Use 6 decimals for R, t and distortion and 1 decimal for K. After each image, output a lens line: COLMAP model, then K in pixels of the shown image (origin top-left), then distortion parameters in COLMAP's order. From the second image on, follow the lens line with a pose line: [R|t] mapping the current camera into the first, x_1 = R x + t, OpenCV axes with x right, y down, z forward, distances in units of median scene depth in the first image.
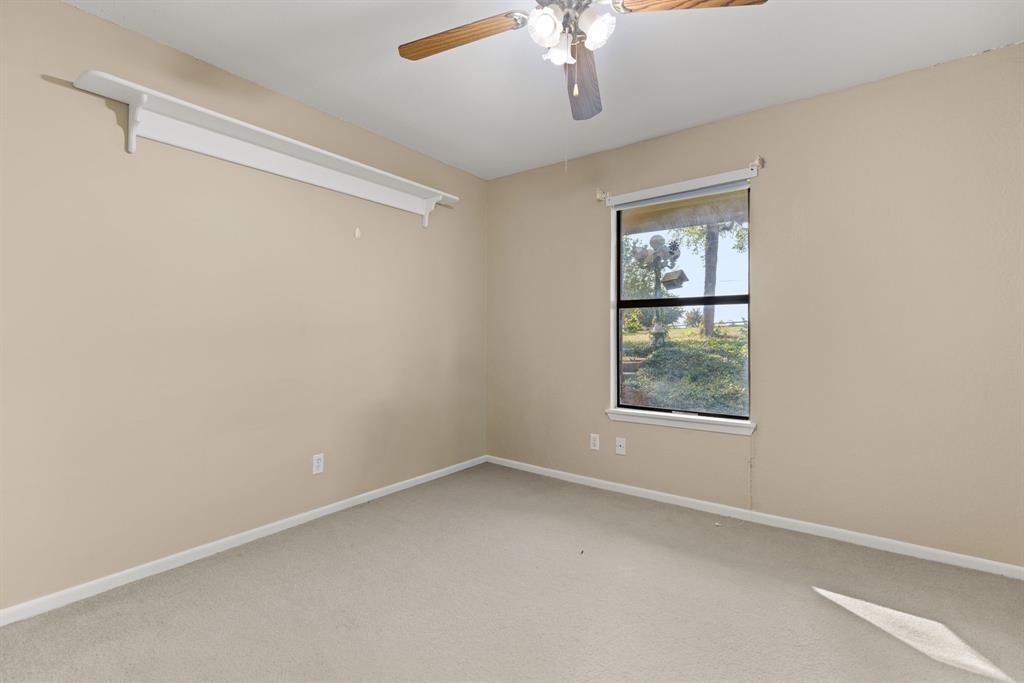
lens RADIAL K [[465.4, 0, 512.0], [0, 465.4, 341.5], [0, 0, 1]] dist [0.000300, 0.000047]
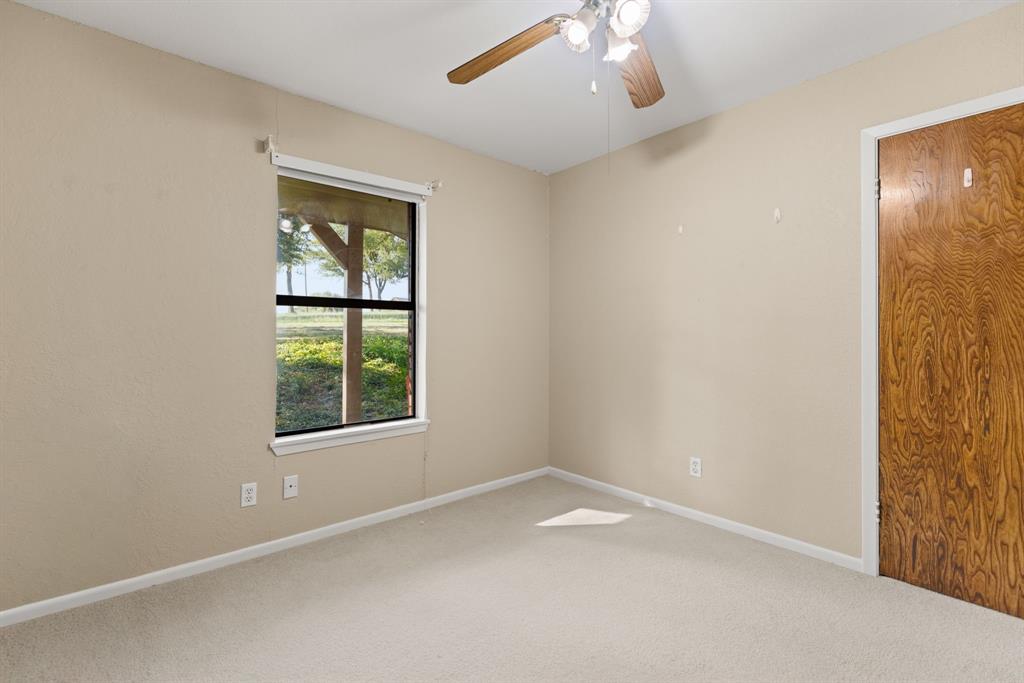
lens RADIAL K [[465.4, 0, 512.0], [0, 465.4, 341.5], [0, 0, 1]] dist [0.000300, 0.000047]
pose [[0.204001, -0.018191, 0.978802, -0.455886], [0.010932, 0.999807, 0.016303, -0.022440], [-0.978910, 0.007374, 0.204161, 0.510390]]
